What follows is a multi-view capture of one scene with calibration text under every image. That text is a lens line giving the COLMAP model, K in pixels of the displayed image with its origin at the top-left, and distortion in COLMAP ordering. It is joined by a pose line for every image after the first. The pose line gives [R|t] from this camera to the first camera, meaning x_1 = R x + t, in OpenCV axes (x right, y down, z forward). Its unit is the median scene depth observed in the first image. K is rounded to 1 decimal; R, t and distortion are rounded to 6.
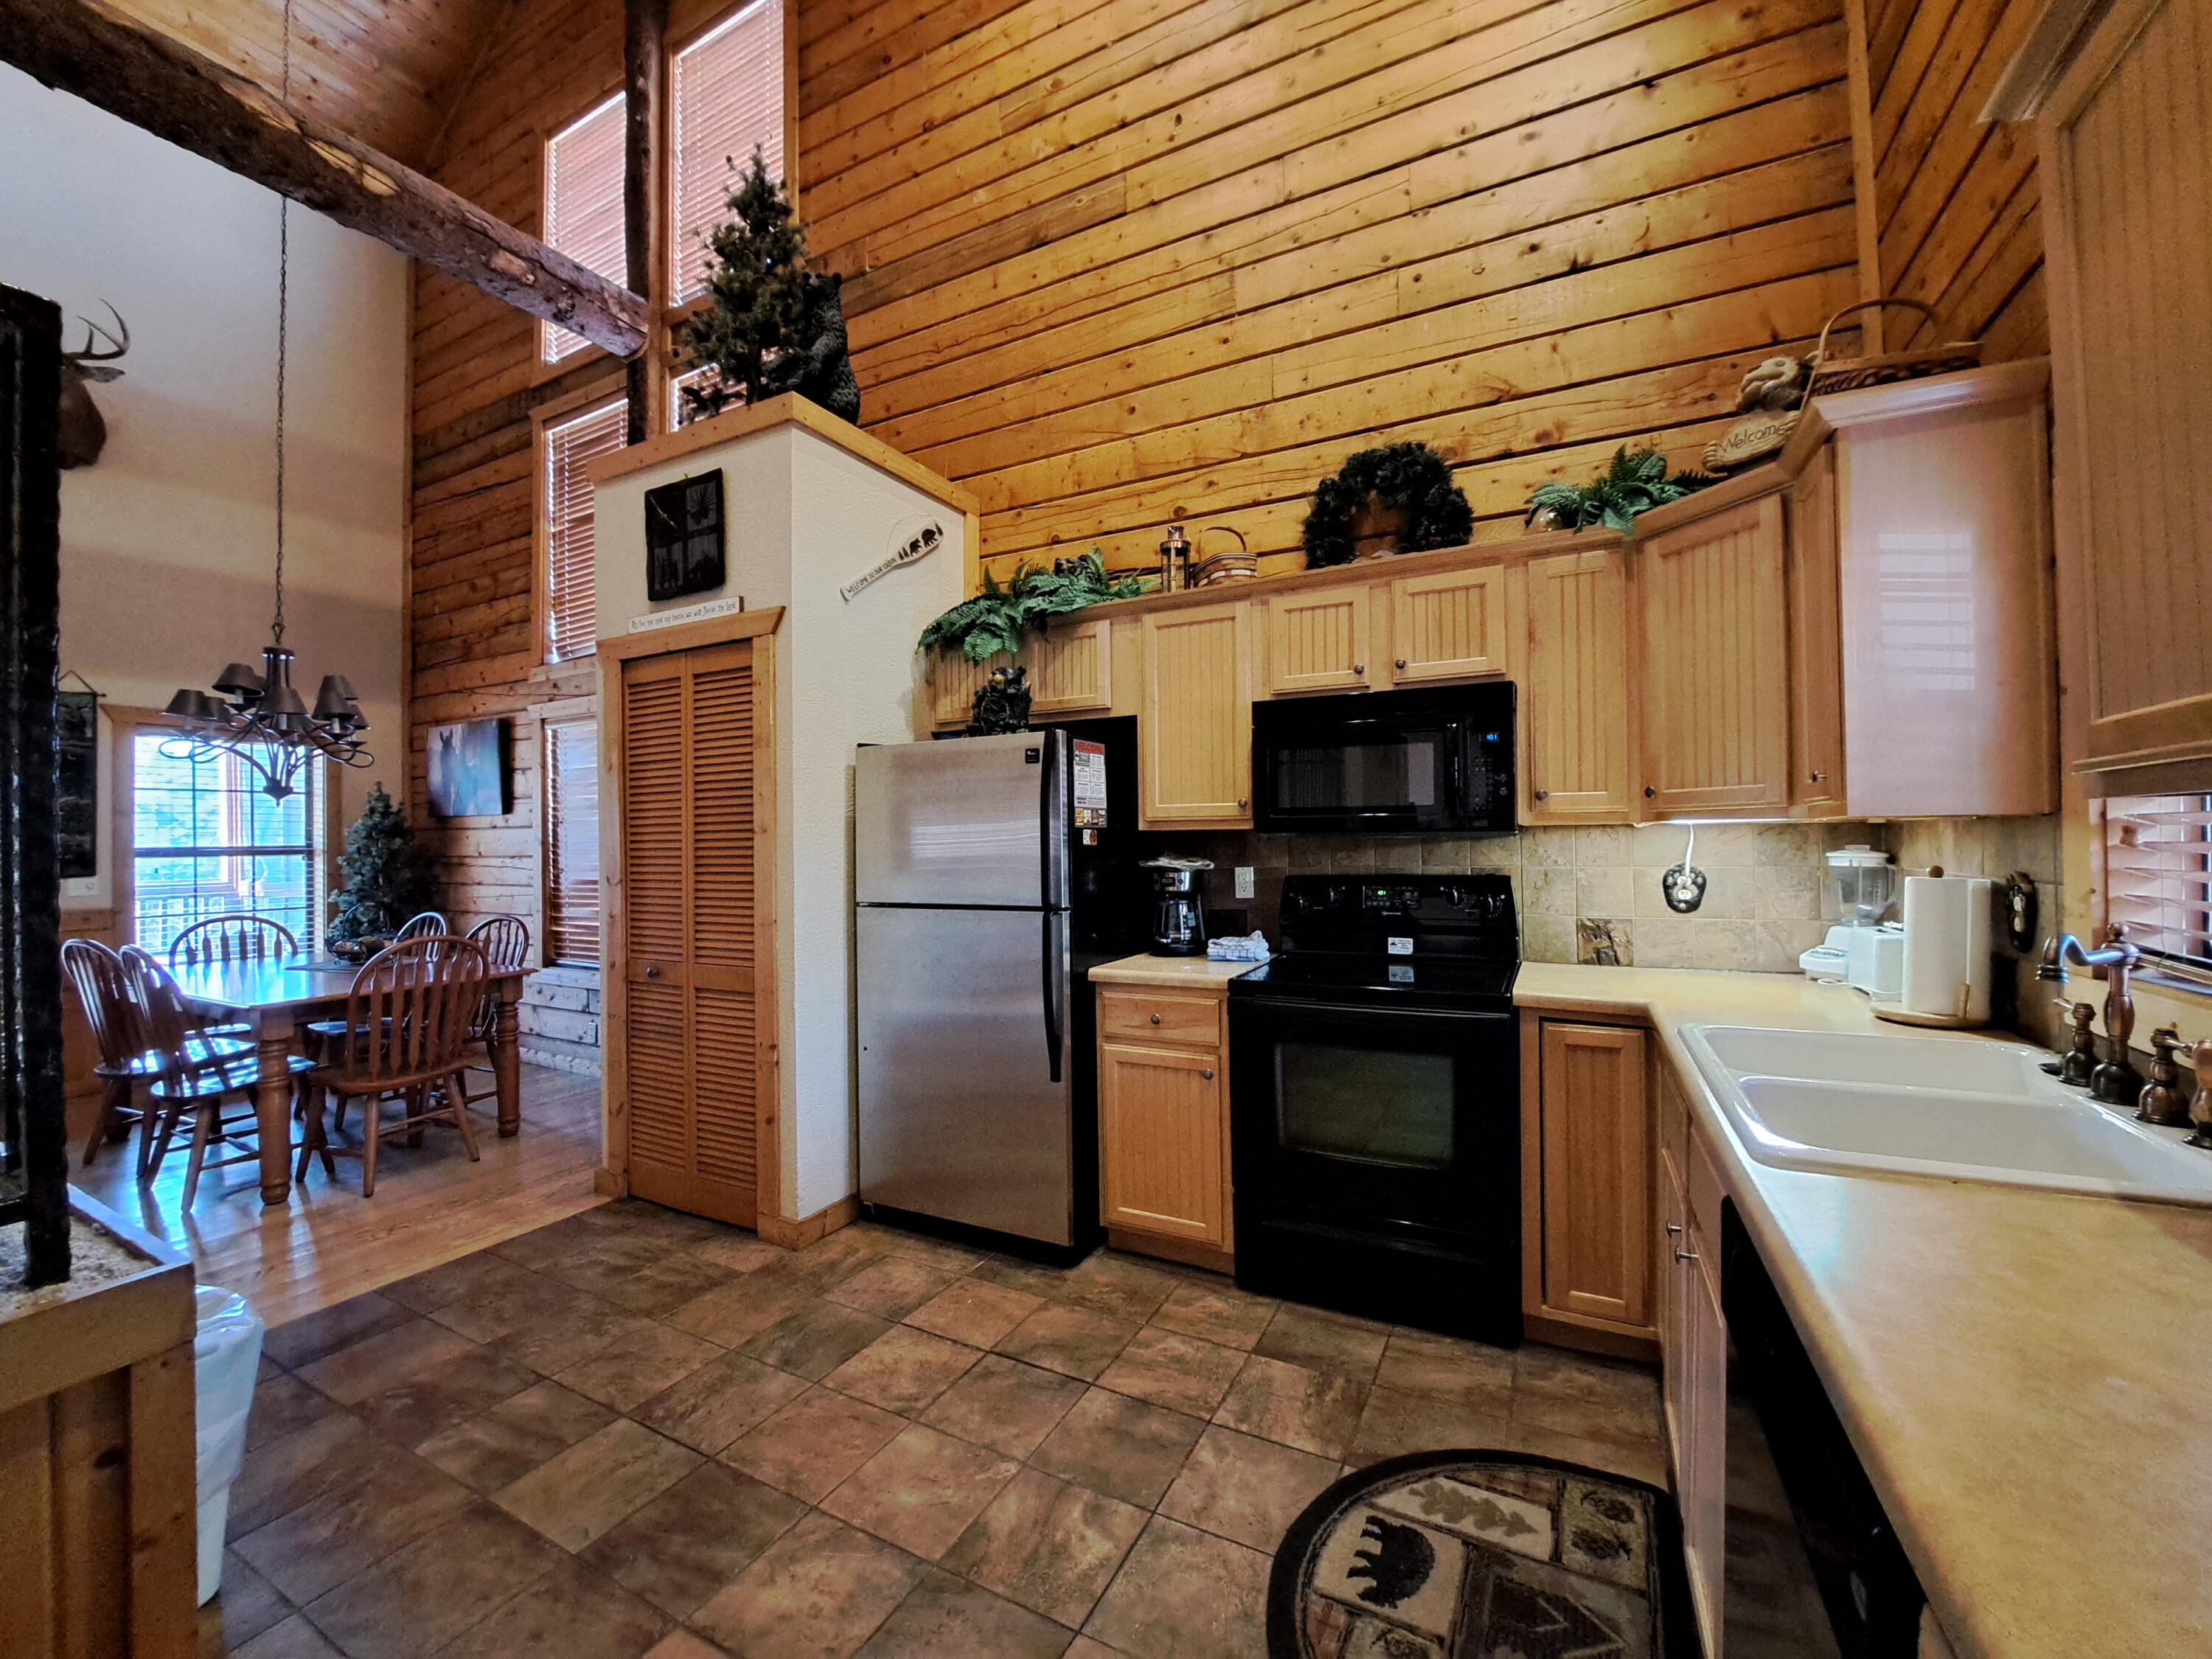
lens RADIAL K [[880.3, 0, 1099.8], [0, 880.3, 828.9], [0, 0, 1]] dist [-0.015619, -0.001417]
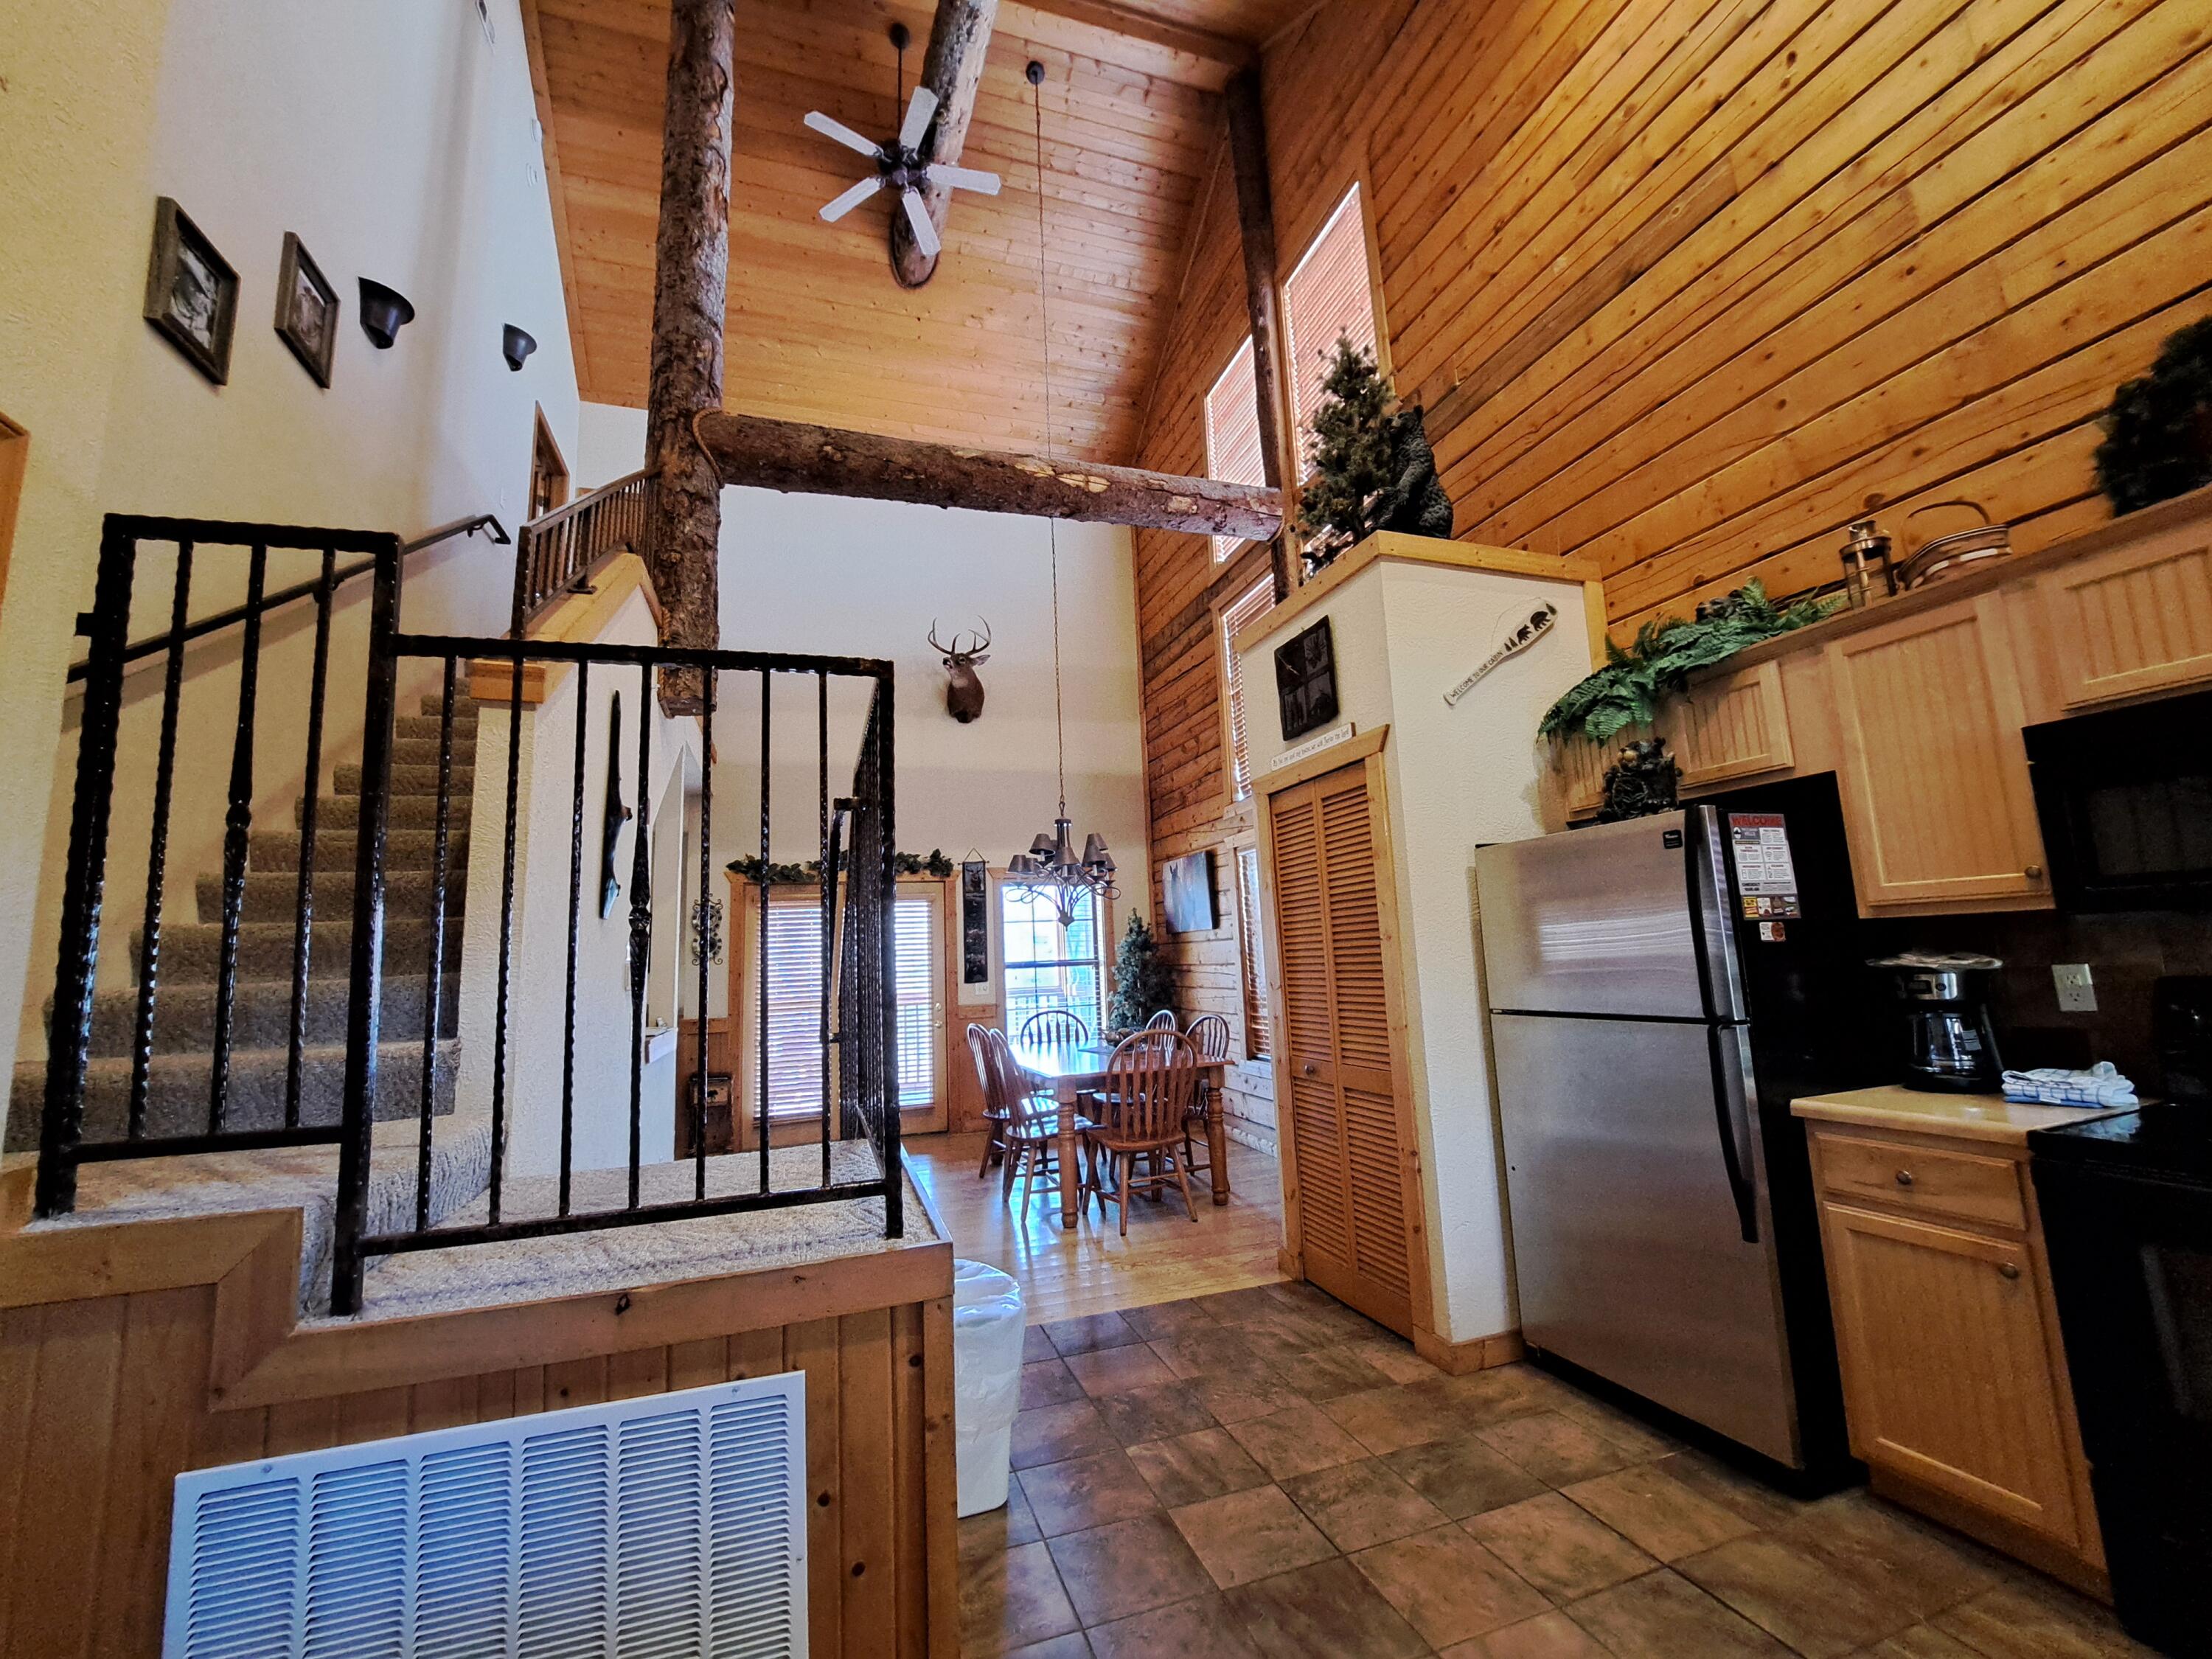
lens RADIAL K [[880.3, 0, 1099.8], [0, 880.3, 828.9], [0, 0, 1]] dist [-0.015619, -0.001417]
pose [[0.723951, -0.118172, -0.679655, 0.093757], [0.039543, 0.990707, -0.130135, -0.003684], [0.688718, 0.067336, 0.721896, 0.000760]]
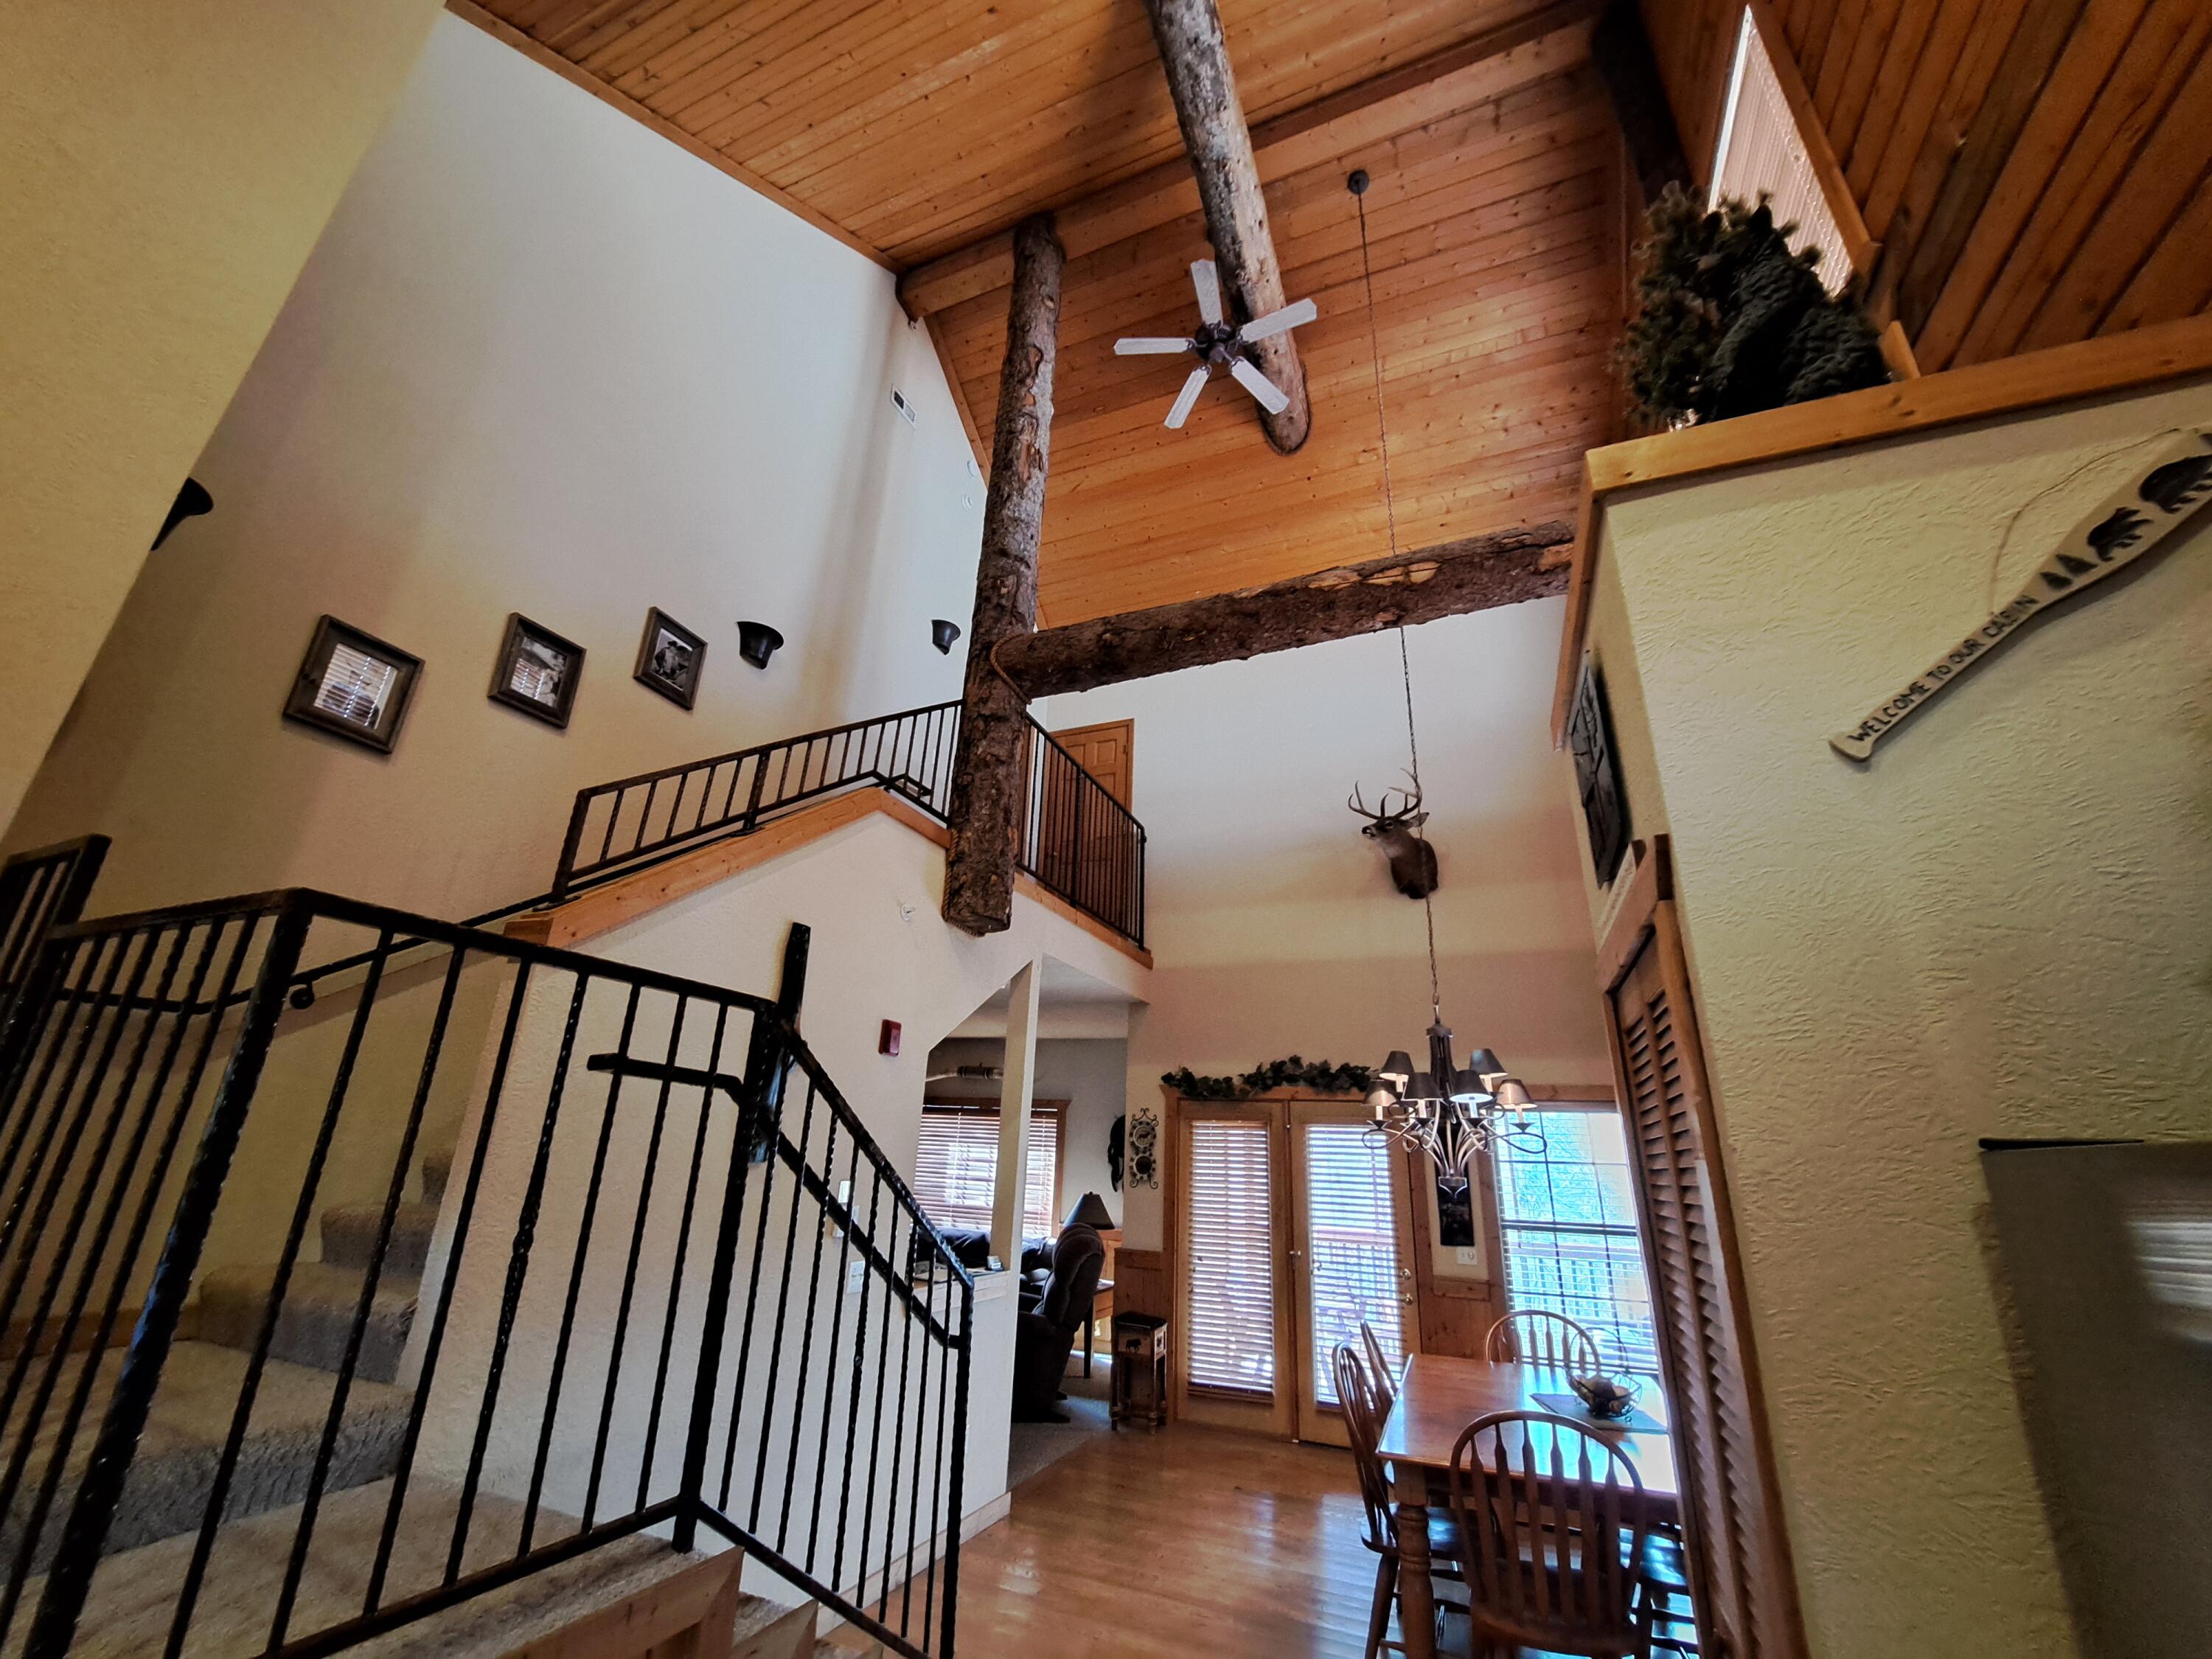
lens RADIAL K [[880.3, 0, 1099.8], [0, 880.3, 828.9], [0, 0, 1]] dist [-0.015619, -0.001417]
pose [[0.079154, -0.333130, -0.939553, 0.051148], [-0.033239, 0.941104, -0.336480, -0.089388], [0.996308, 0.057864, 0.063419, 0.666190]]
